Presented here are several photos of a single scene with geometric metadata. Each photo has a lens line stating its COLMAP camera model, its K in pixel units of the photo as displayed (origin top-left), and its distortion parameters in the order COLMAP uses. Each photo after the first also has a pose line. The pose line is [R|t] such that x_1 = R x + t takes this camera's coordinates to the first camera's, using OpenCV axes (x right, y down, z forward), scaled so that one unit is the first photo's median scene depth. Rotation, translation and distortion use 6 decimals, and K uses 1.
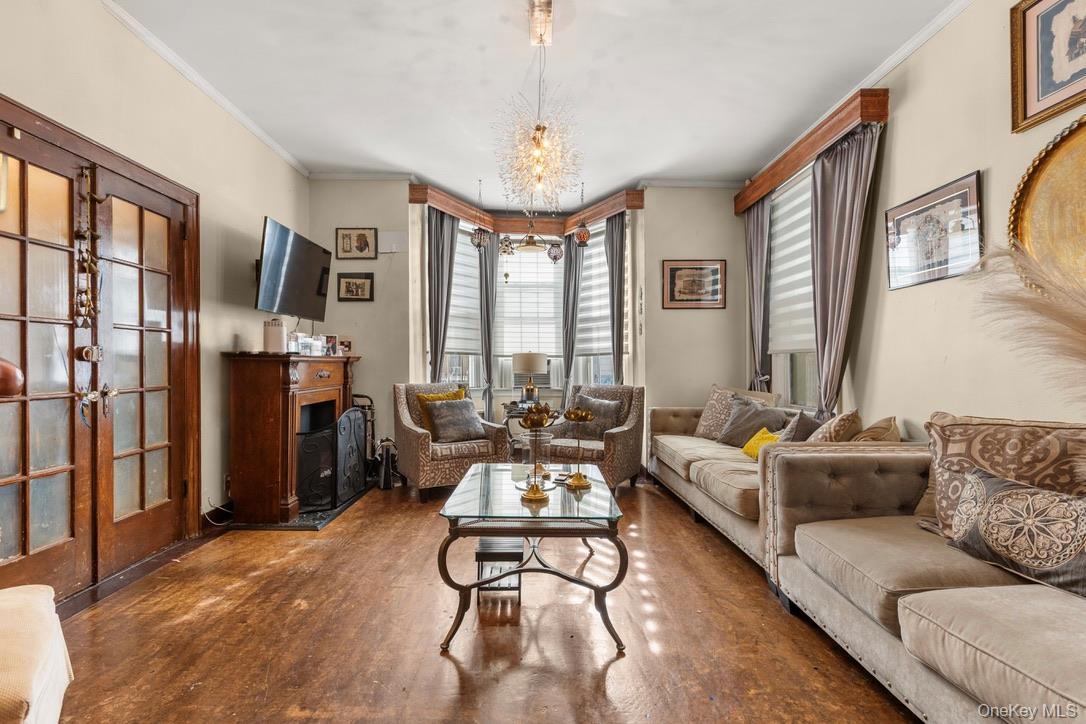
lens RADIAL K [[496.3, 0, 542.2], [0, 496.3, 362.8], [0, 0, 1]] dist [0.003150, 0.000418]
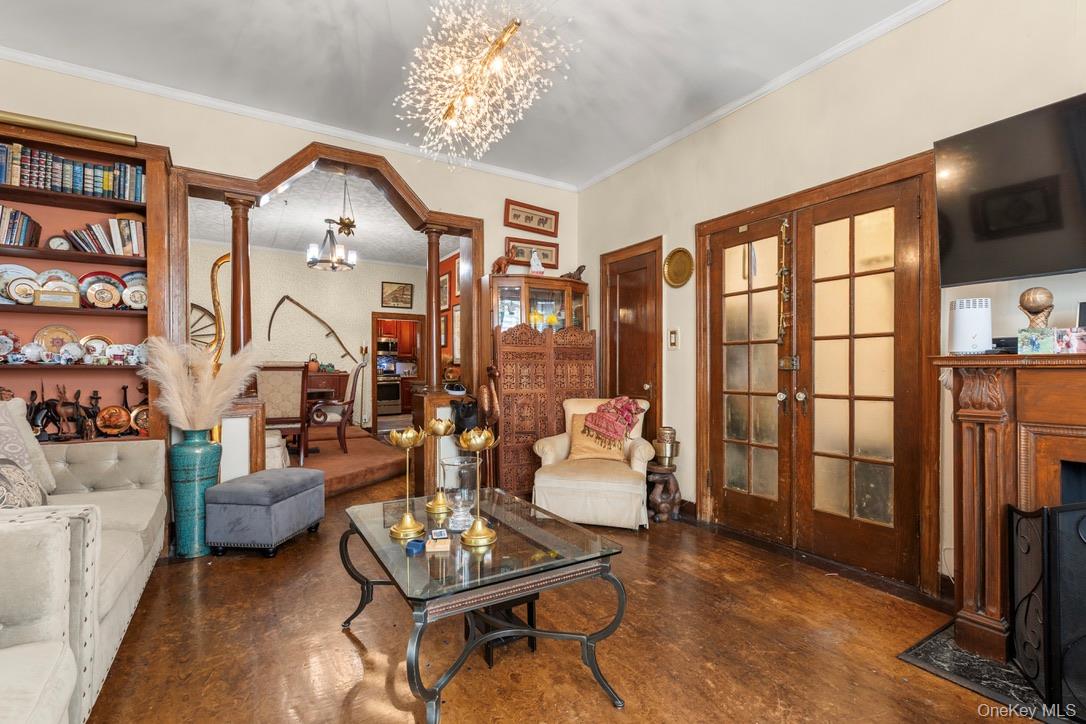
lens RADIAL K [[496.3, 0, 541.3], [0, 496.3, 366.0], [0, 0, 1]] dist [0.003150, 0.000418]
pose [[-0.856551, -0.007813, -0.516003, 0.234145], [-0.004188, 0.999958, -0.008190, 0.003018], [0.516045, -0.004854, -0.856548, 1.425186]]
